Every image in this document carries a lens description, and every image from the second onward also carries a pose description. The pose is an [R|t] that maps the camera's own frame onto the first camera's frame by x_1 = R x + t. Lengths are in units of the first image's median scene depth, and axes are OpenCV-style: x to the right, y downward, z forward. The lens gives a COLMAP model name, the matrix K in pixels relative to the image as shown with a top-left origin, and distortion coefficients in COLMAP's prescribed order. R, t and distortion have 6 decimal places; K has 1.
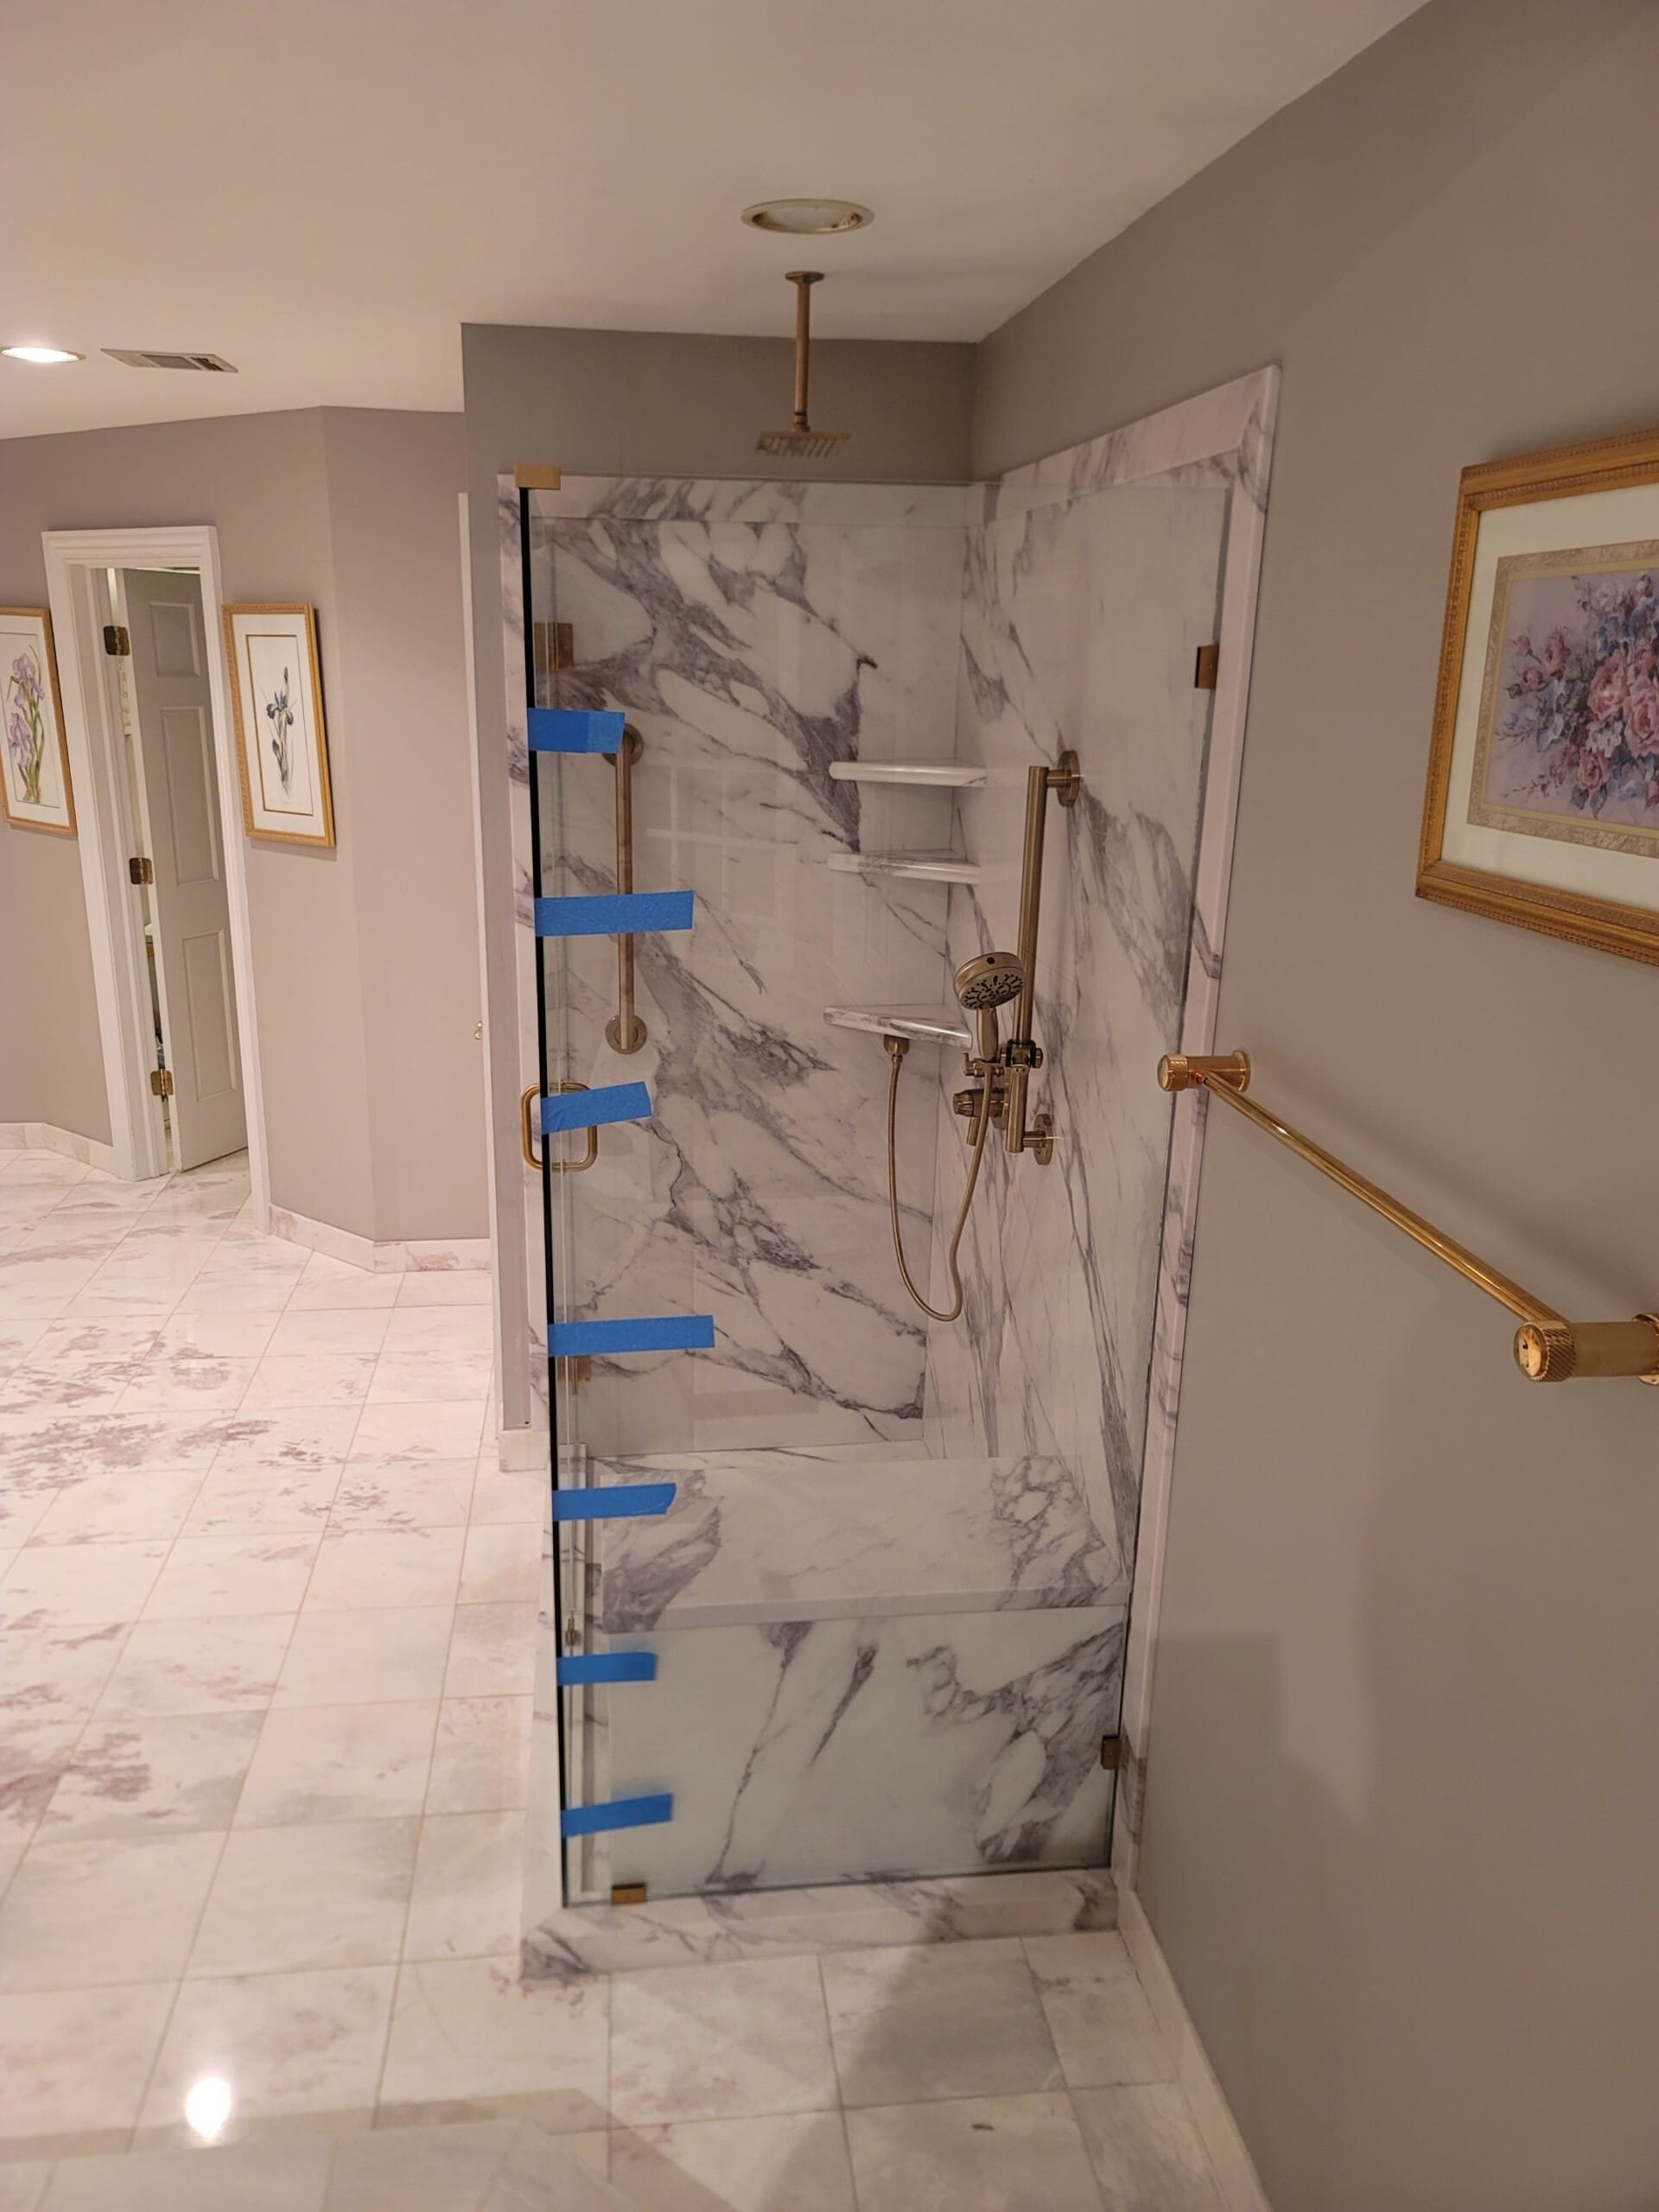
lens RADIAL K [[1658.4, 0, 829.5], [0, 1658.4, 1106.0], [0, 0, 1]] dist [-0.000830, -0.002789]
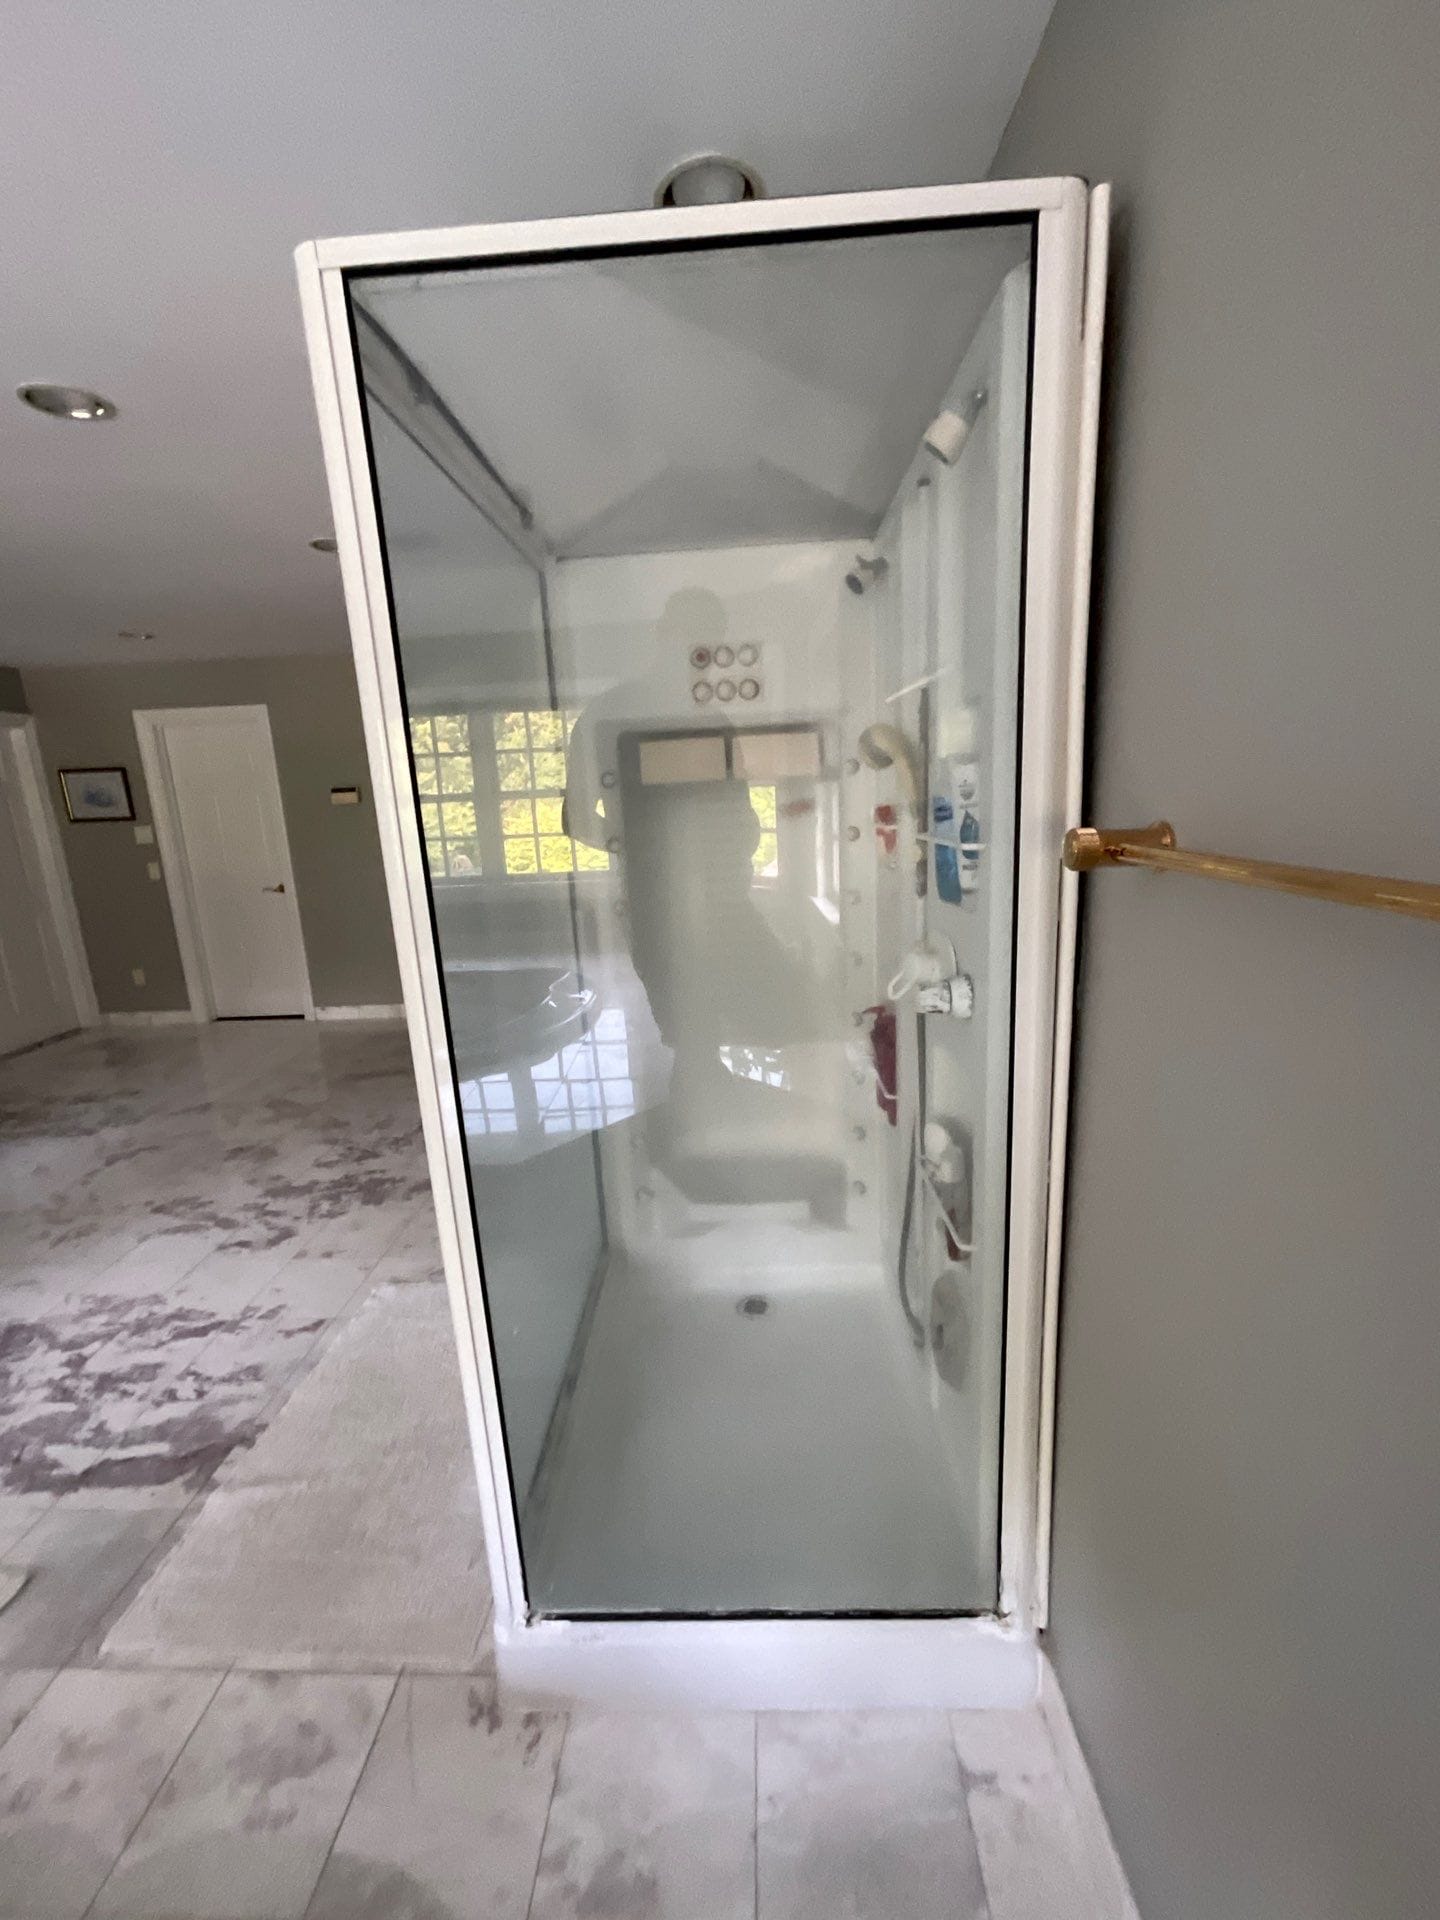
lens RADIAL K [[793.2, 0, 720.0], [0, 793.2, 960.0], [0, 0, 1]] dist [-0.000352, 0.000086]
pose [[0.984928, -0.022351, -0.171515, 0.061706], [0.012375, 0.998180, -0.059013, 0.040857], [0.172522, 0.056001, 0.983413, 0.393490]]
